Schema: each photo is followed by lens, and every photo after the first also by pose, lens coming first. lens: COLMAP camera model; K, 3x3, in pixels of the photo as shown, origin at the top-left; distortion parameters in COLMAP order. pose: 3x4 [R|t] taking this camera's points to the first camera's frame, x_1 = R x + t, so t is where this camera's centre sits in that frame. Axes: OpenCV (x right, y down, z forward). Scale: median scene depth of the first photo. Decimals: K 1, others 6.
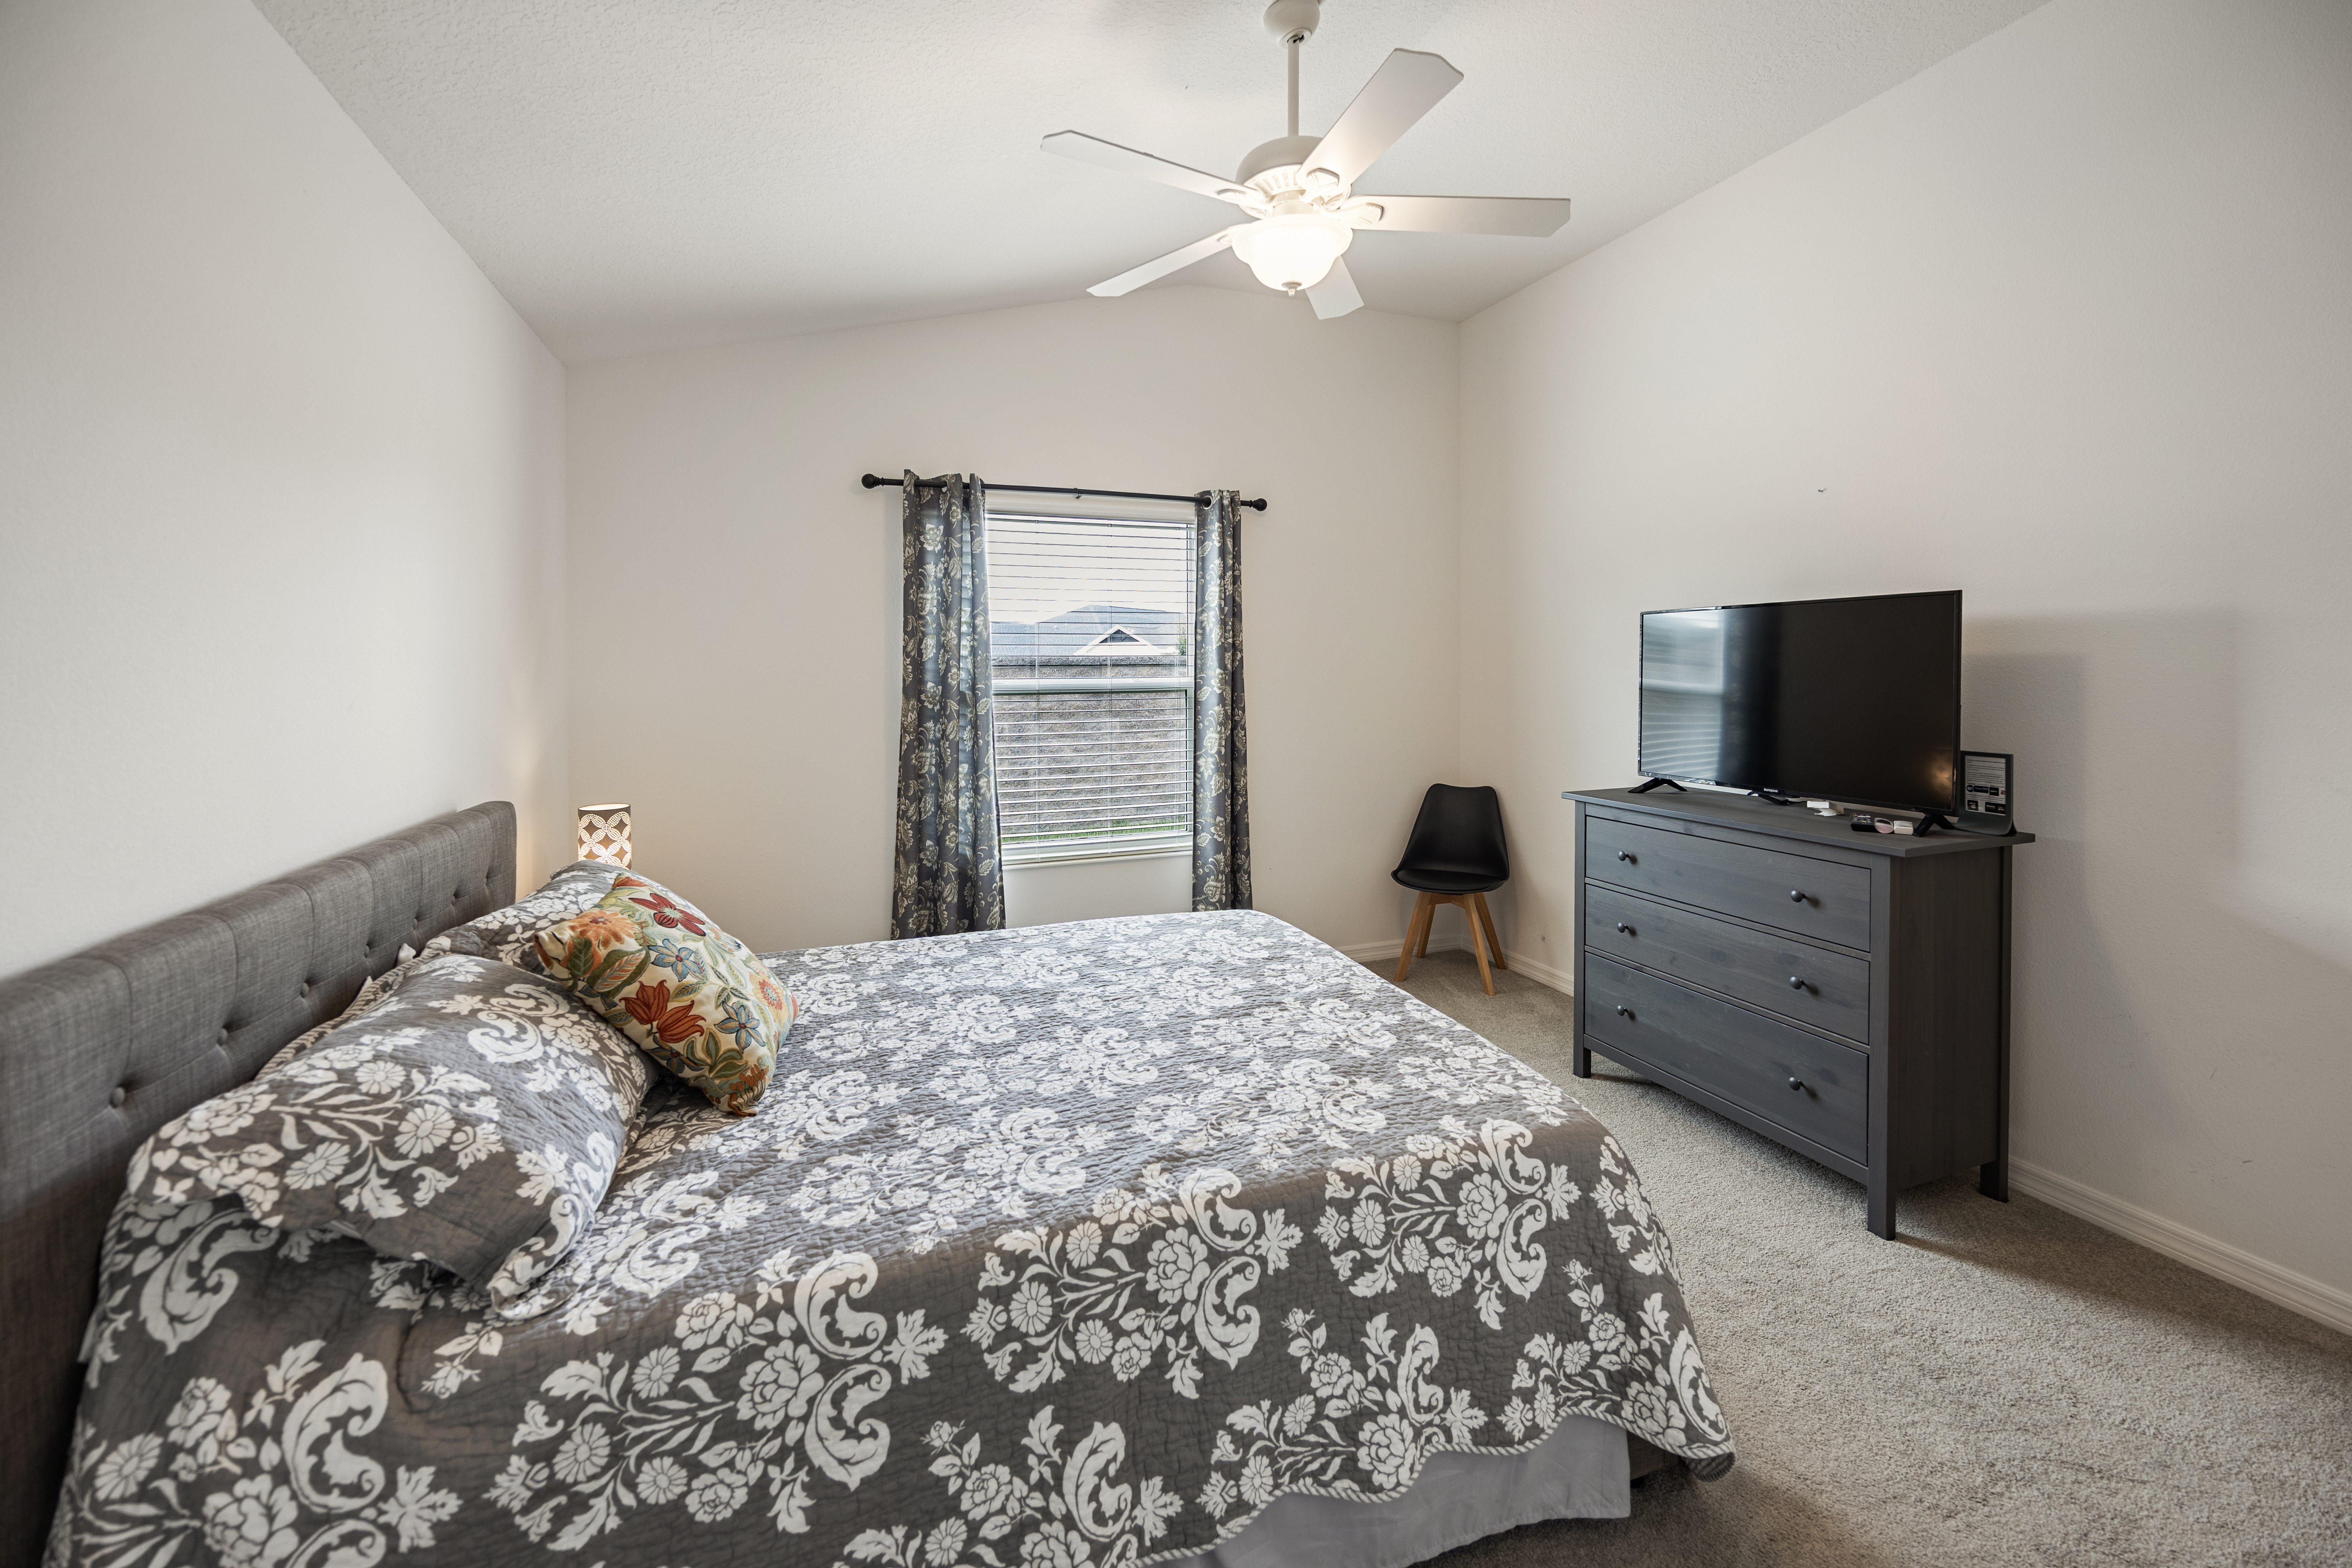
lens RADIAL K [[907.8, 0, 1176.0], [0, 907.8, 784.0], [0, 0, 1]] dist [-0.001522, -0.000095]
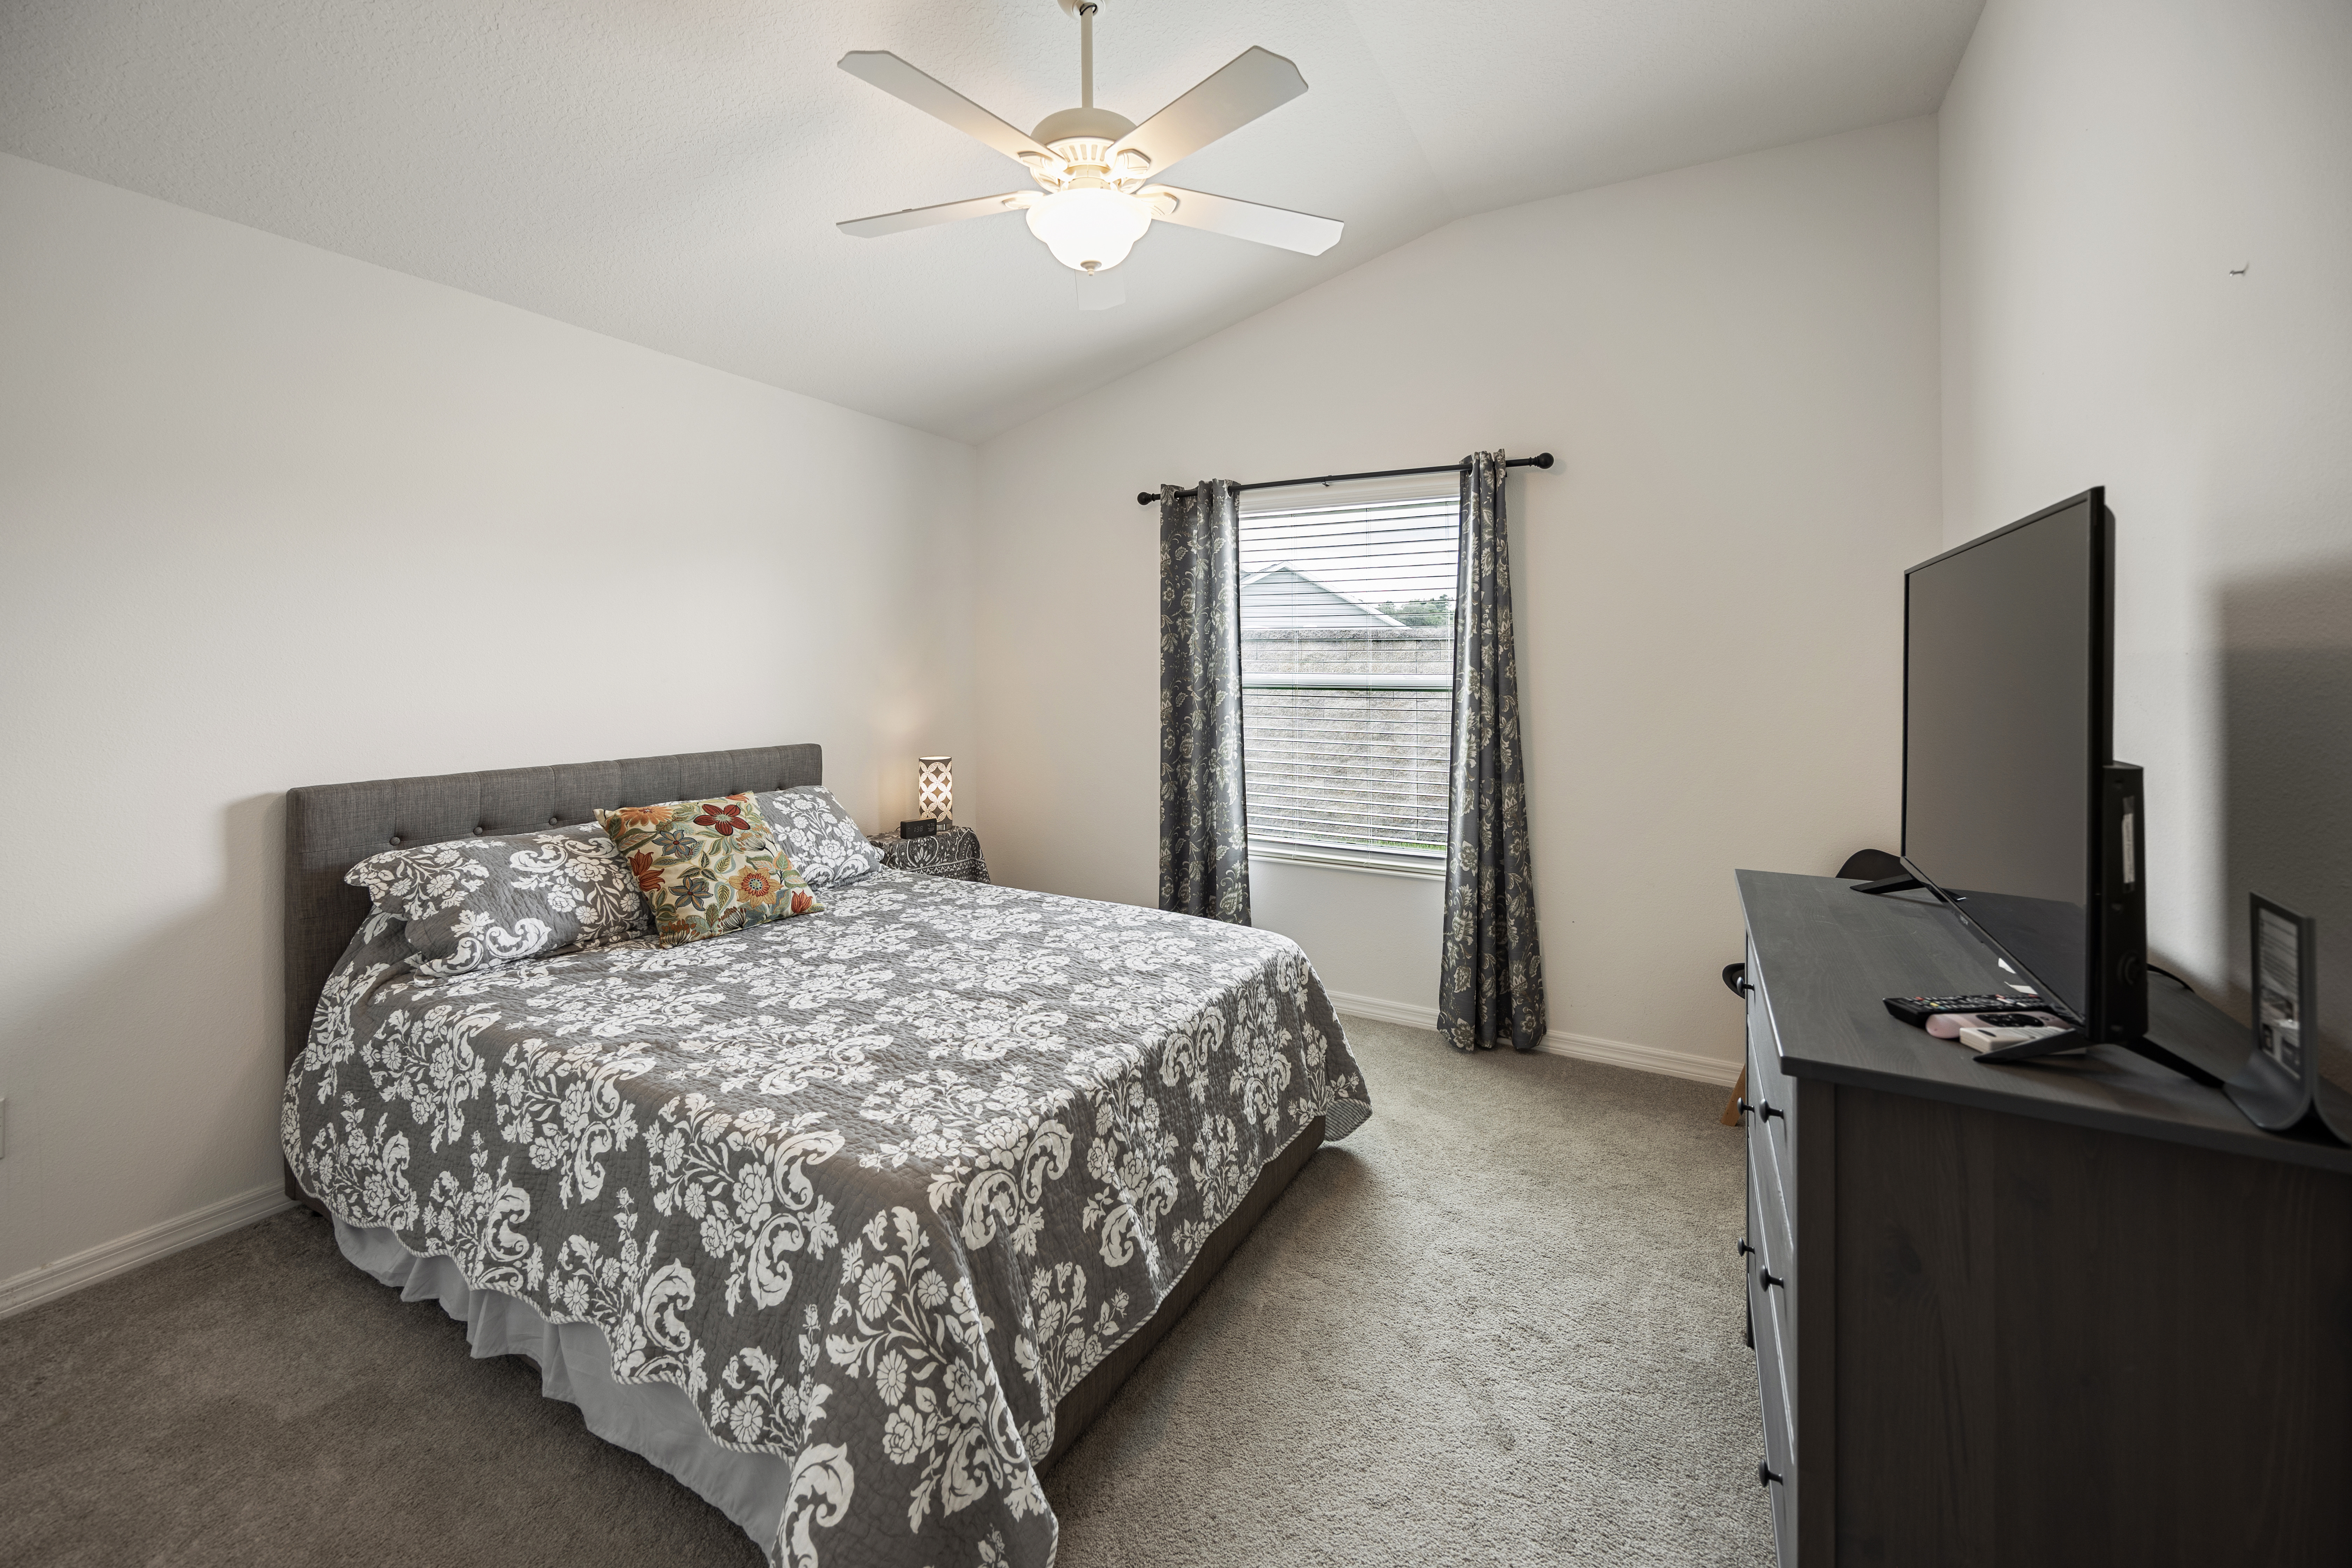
lens RADIAL K [[918.6, 0, 1173.6], [0, 918.6, 767.5], [0, 0, 1]] dist [-0.000471, -0.000276]
pose [[0.666122, 0.092660, -0.740064, 1.344302], [-0.102131, 0.994238, 0.032557, -0.088267], [0.738817, 0.053896, 0.671748, 0.623255]]
